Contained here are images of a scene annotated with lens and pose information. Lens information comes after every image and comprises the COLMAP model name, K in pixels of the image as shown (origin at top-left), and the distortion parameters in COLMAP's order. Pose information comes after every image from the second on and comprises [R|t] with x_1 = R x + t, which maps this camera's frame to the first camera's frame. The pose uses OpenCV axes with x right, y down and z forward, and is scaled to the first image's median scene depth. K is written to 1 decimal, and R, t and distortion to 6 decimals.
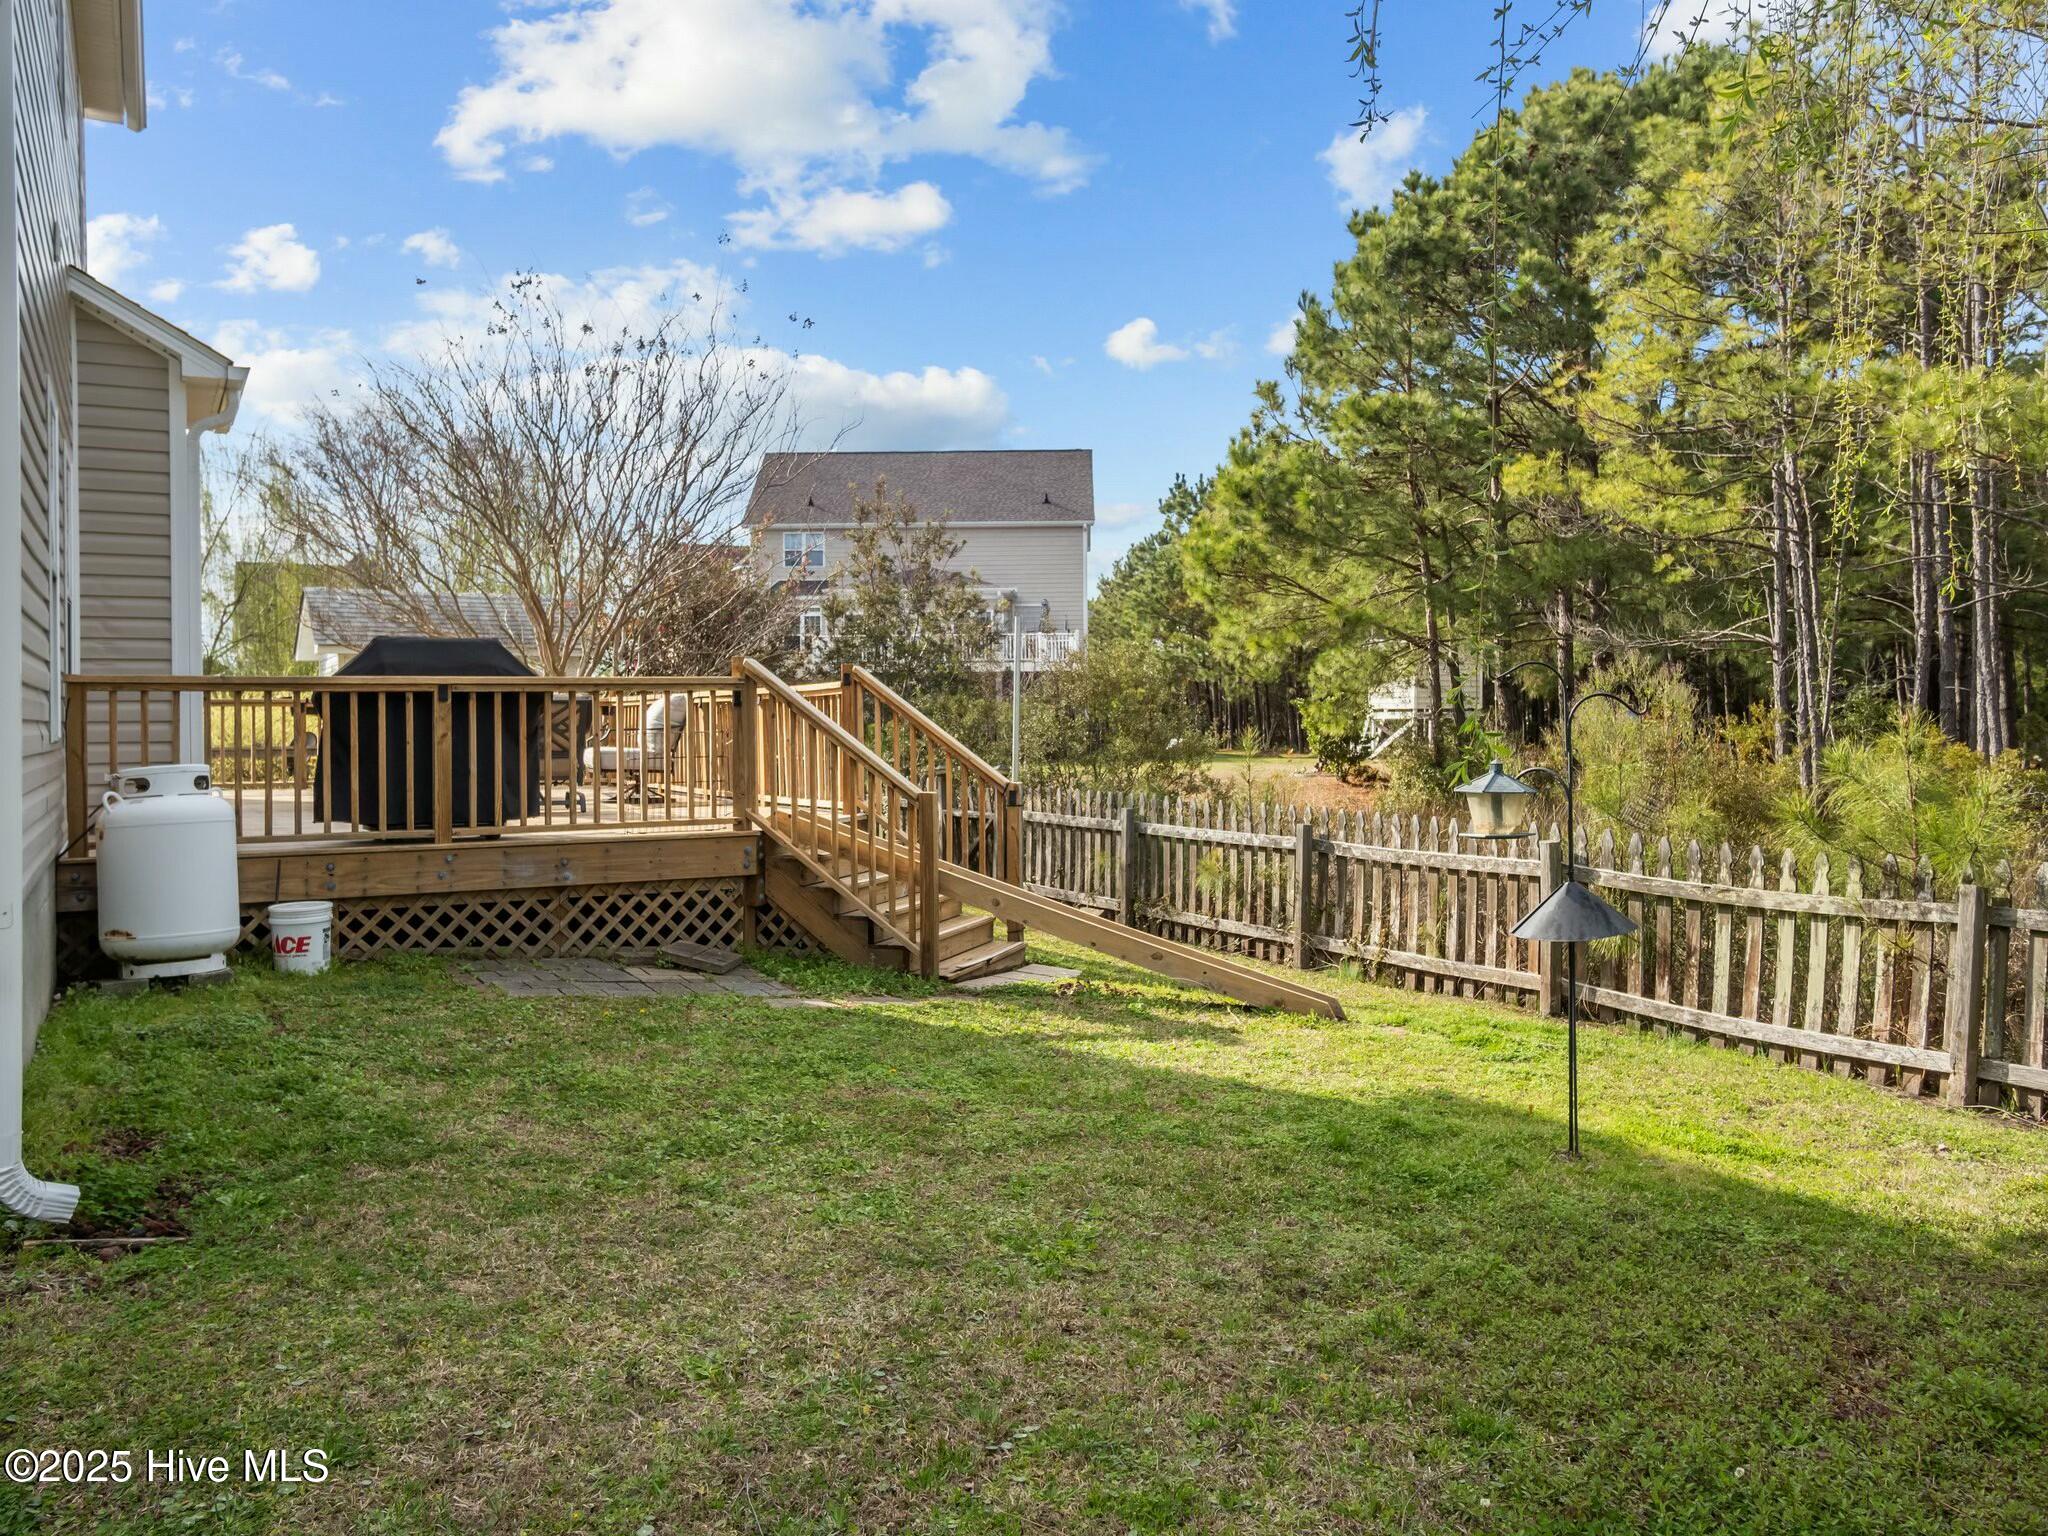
lens RADIAL K [[1660.4, 0, 1025.4], [0, 1660.4, 758.2], [0, 0, 1]] dist [0.003472, 0.022005]
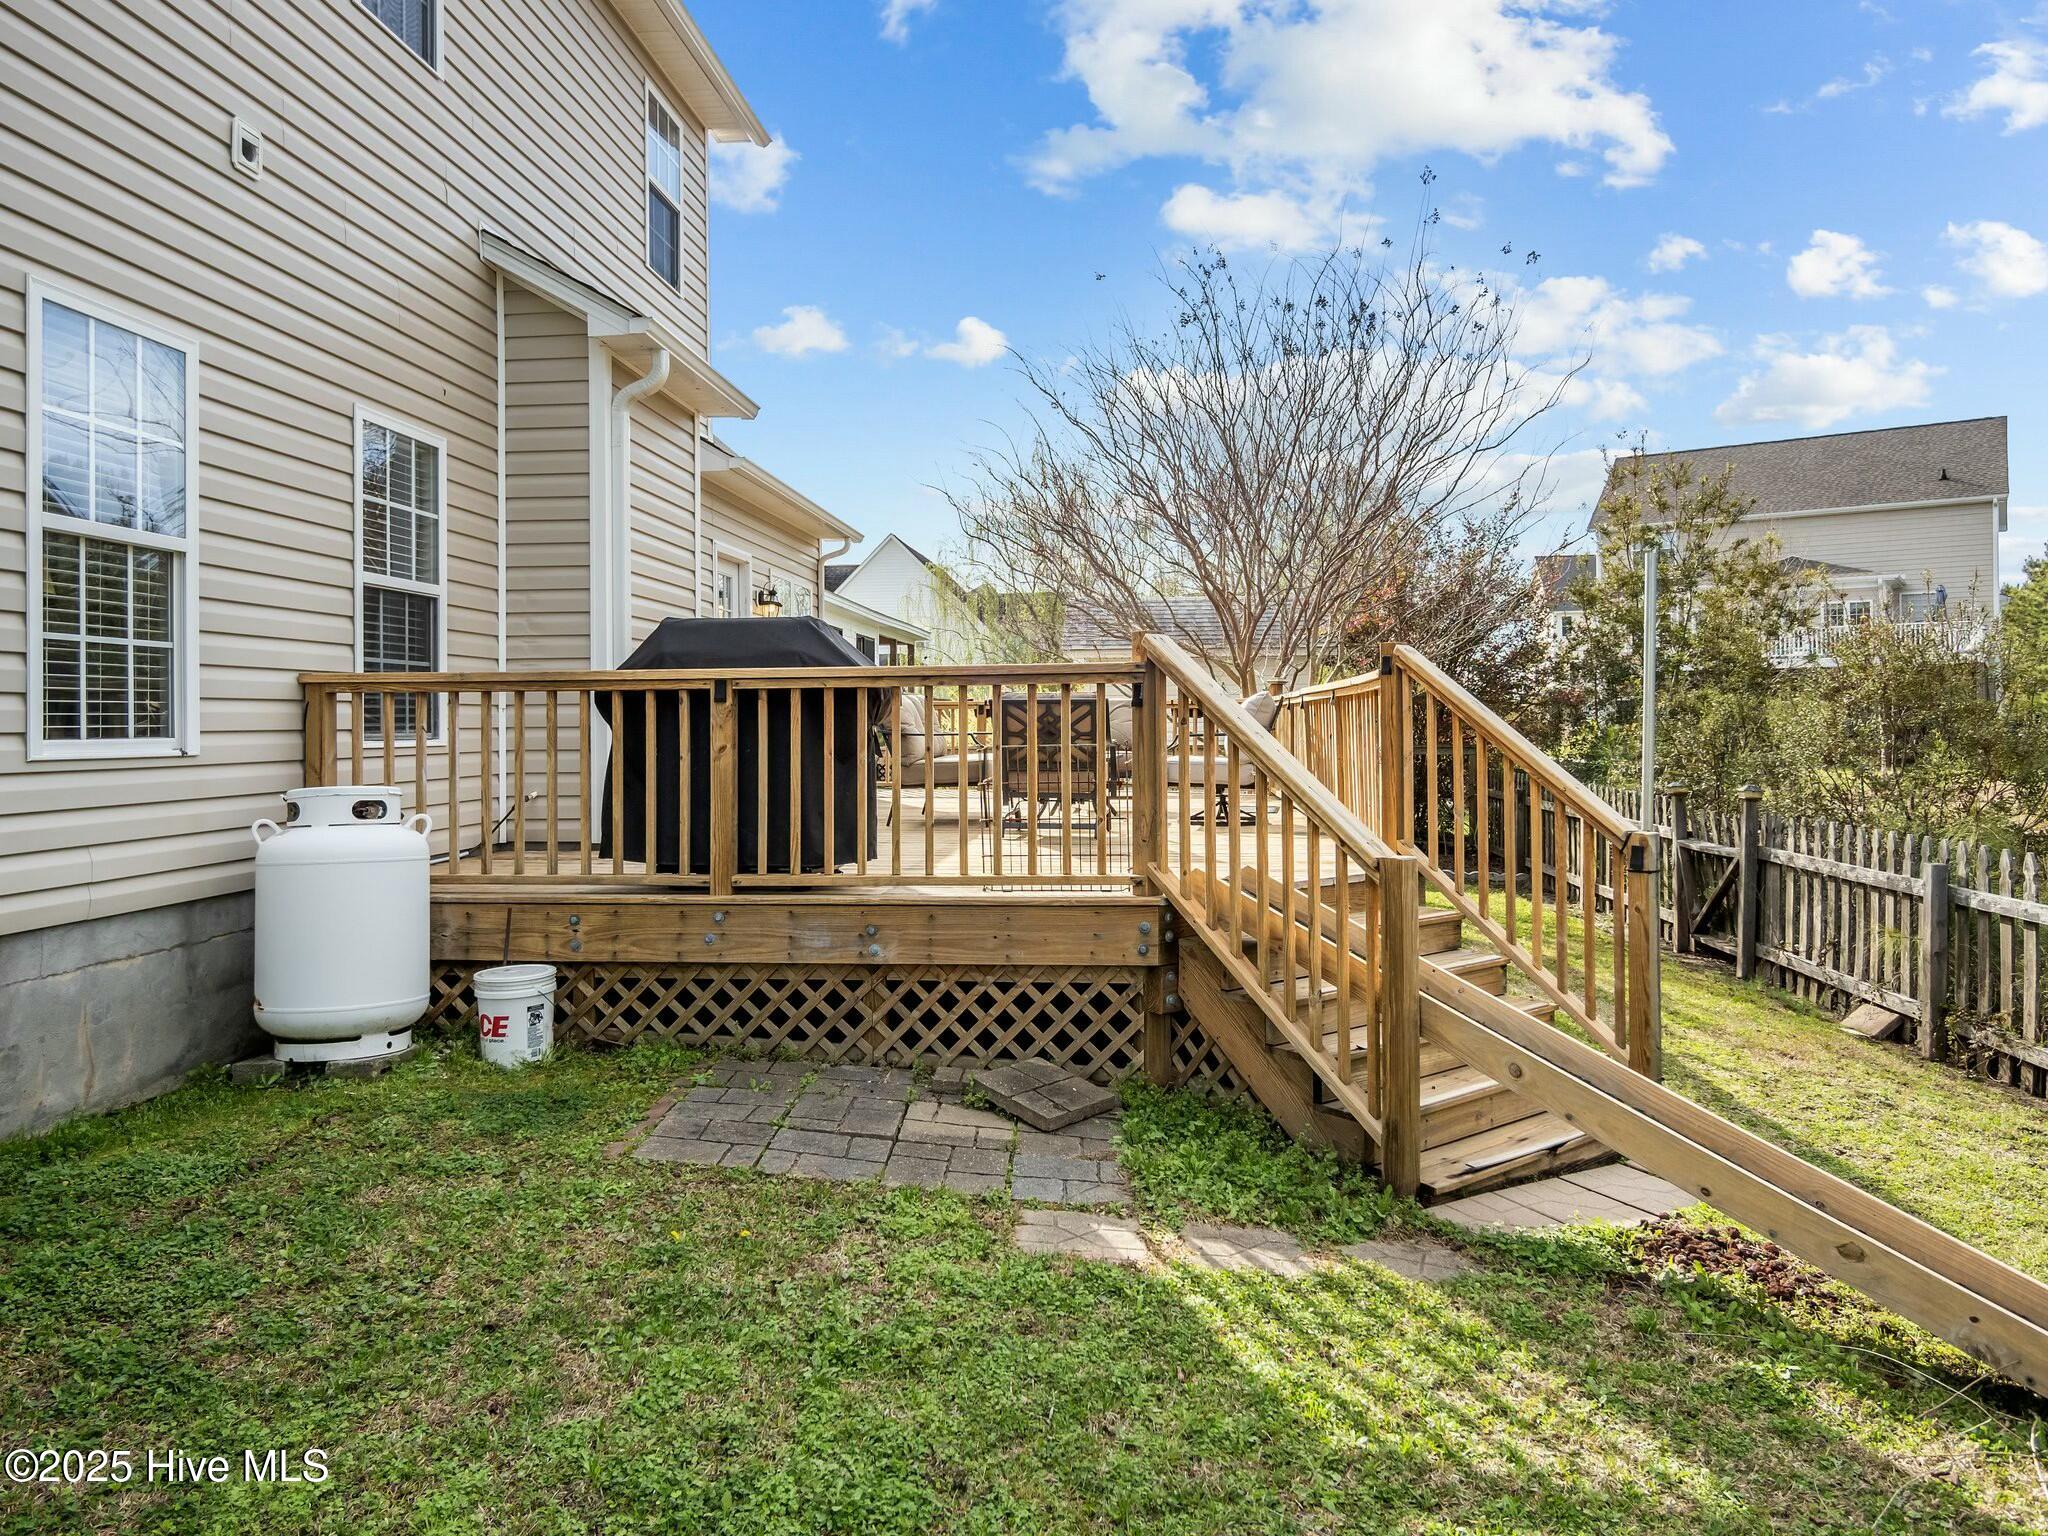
lens RADIAL K [[1401.2, 0, 1021.4], [0, 1401.2, 707.7], [0, 0, 1]] dist [0.010727, 0.000216]
pose [[0.834465, -0.001894, -0.551058, 0.097516], [-0.014003, 0.999598, -0.024640, -0.017038], [0.550884, 0.028278, 0.834103, 0.512885]]
